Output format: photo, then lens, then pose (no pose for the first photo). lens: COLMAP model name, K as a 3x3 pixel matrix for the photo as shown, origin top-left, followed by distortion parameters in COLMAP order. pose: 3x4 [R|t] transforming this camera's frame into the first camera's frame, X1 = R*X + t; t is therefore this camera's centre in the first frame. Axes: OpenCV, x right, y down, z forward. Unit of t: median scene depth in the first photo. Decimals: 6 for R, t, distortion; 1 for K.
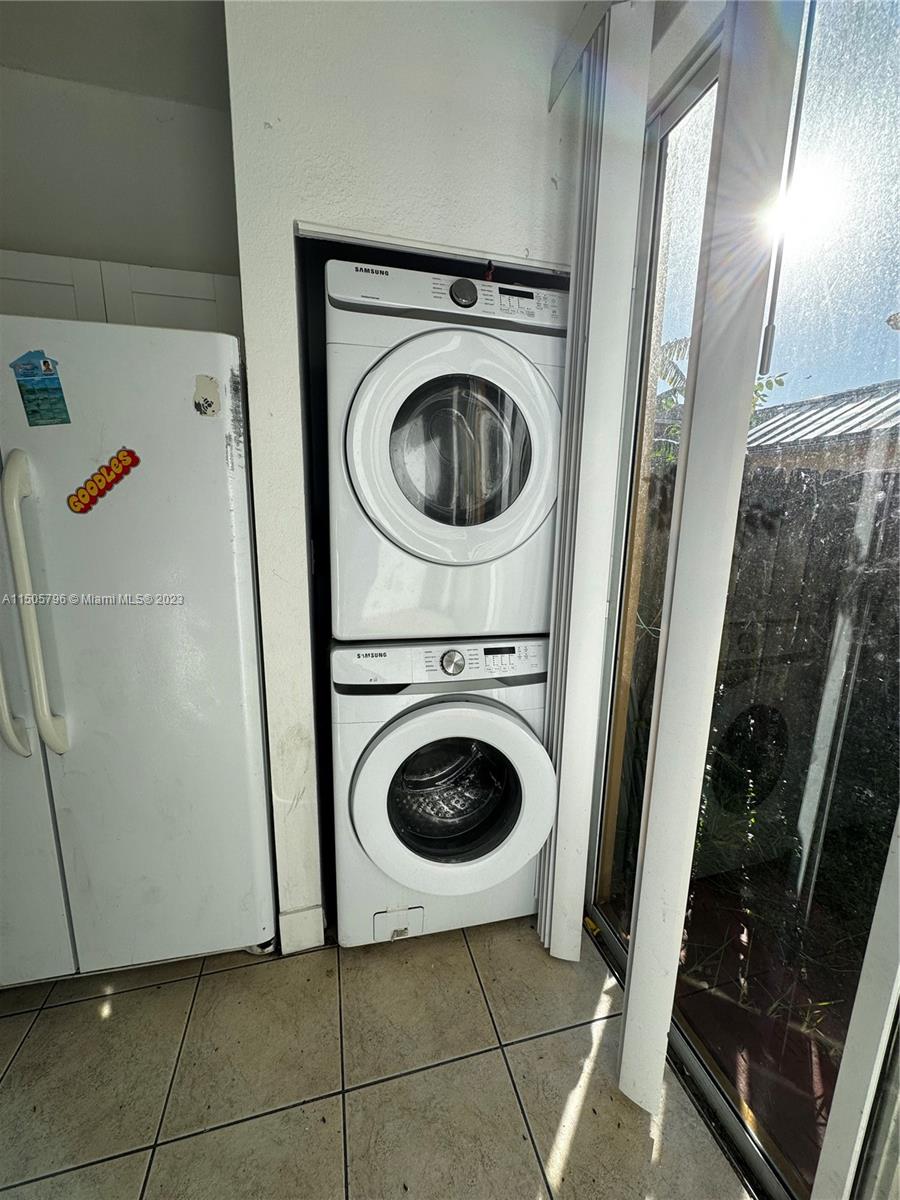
lens RADIAL K [[479.8, 0, 450.8], [0, 479.8, 602.5], [0, 0, 1]] dist [-0.000916, 0.000548]
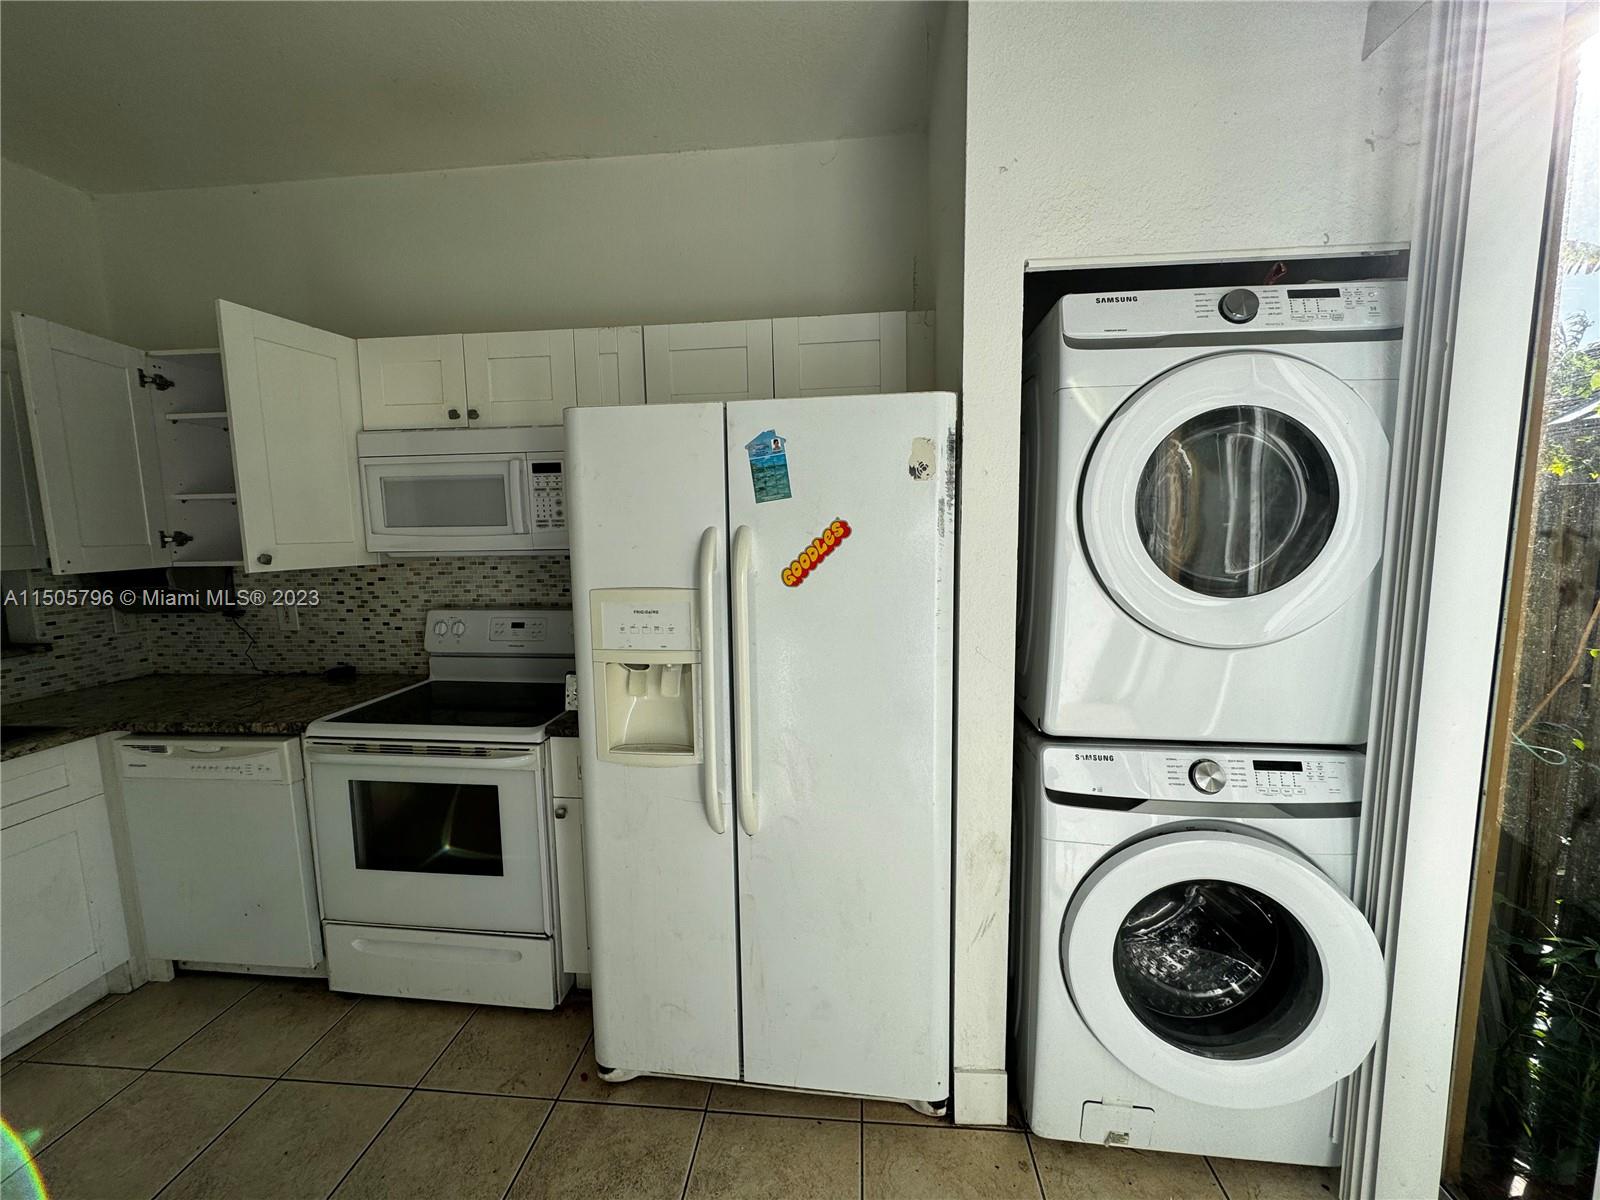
lens RADIAL K [[639.8, 0, 798.1], [0, 639.8, 600.9], [0, 0, 1]] dist [-0.000916, 0.000548]
pose [[0.939796, 0.009189, -0.341612, -0.265524], [-0.036362, 0.996652, -0.073227, -0.052520], [0.339796, 0.081241, 0.936984, -0.176949]]
